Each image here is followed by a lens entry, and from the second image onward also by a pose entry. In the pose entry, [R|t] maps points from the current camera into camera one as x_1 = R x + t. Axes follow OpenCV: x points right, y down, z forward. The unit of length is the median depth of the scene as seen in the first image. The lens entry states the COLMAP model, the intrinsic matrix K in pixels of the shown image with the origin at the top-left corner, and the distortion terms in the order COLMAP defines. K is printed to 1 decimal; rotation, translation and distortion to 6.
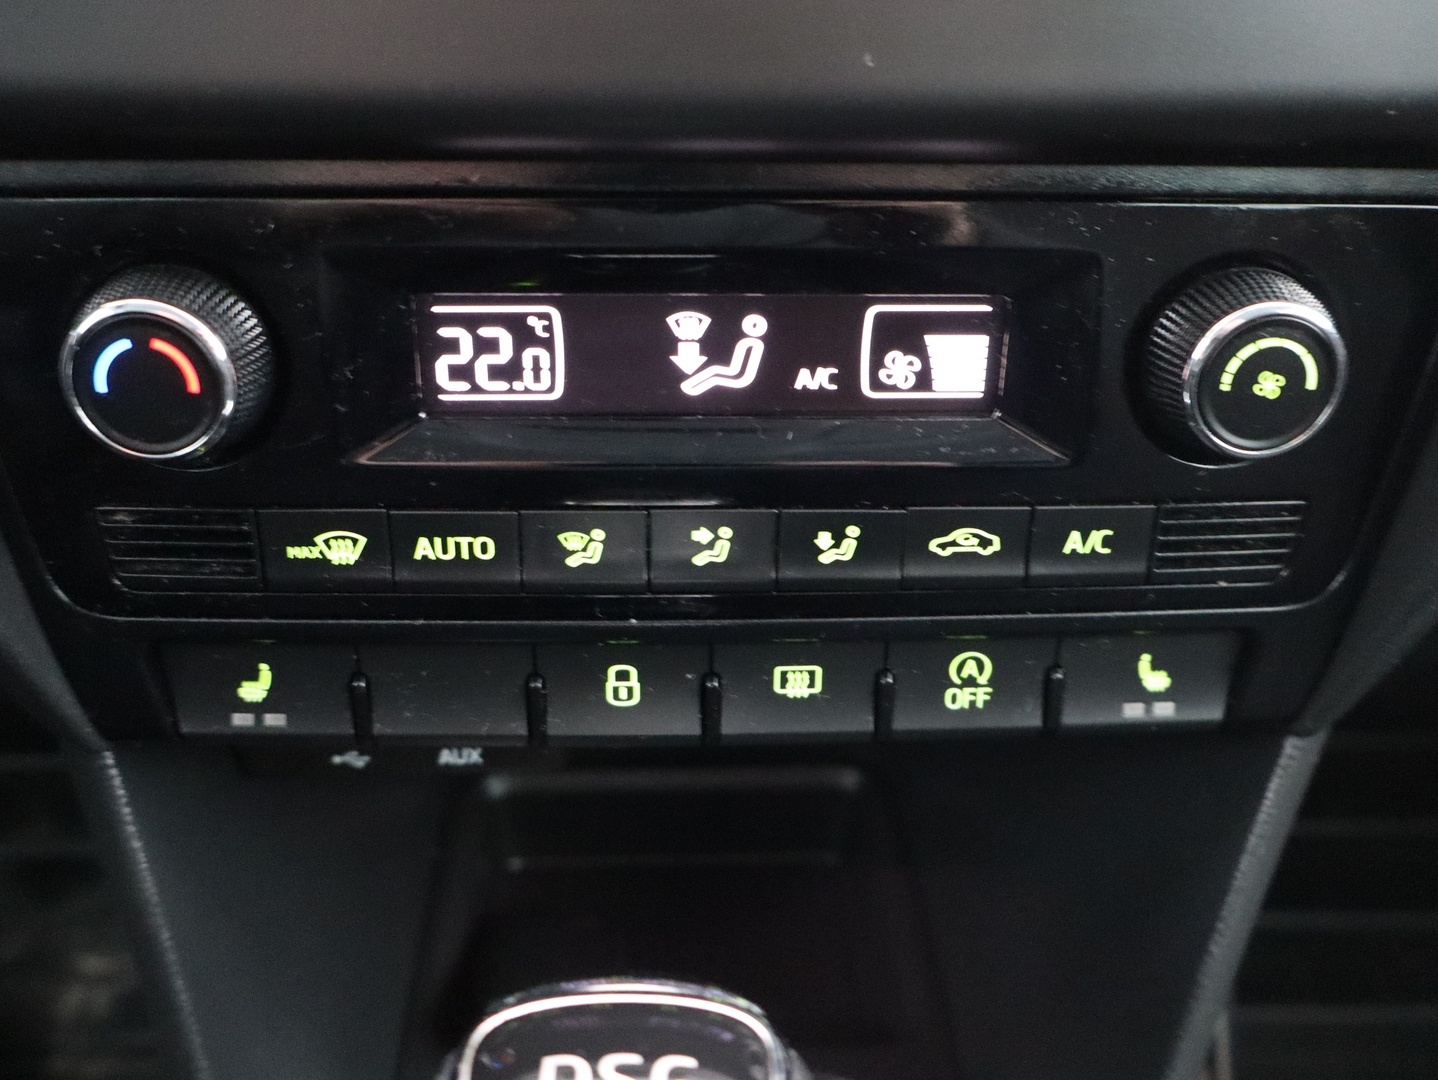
lens RADIAL K [[1339.7, 0, 717.1], [0, 1339.7, 547.4], [0, 0, 1]] dist [-0.028369, 0.000000]
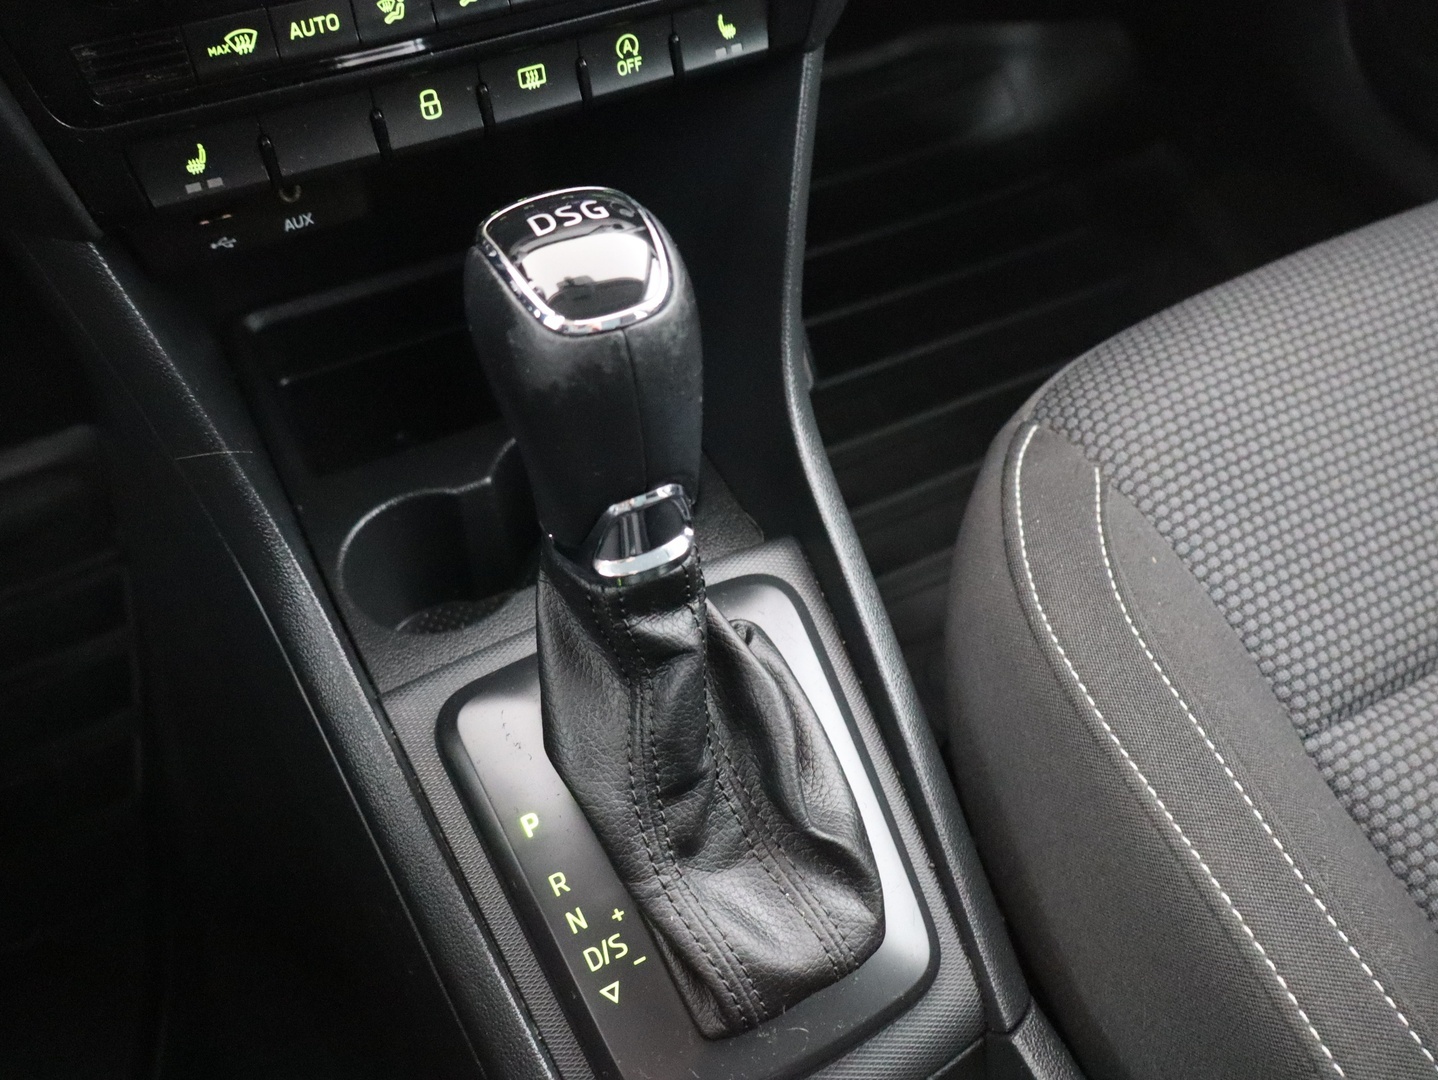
lens RADIAL K [[1339.7, 0, 724.3], [0, 1339.7, 537.8], [0, 0, 1]] dist [-0.028369, 0.000000]
pose [[0.888364, -0.333208, 0.315882, -0.461583], [0.245801, 0.926239, 0.285769, 0.227855], [-0.387803, -0.176223, 0.904740, -0.698626]]
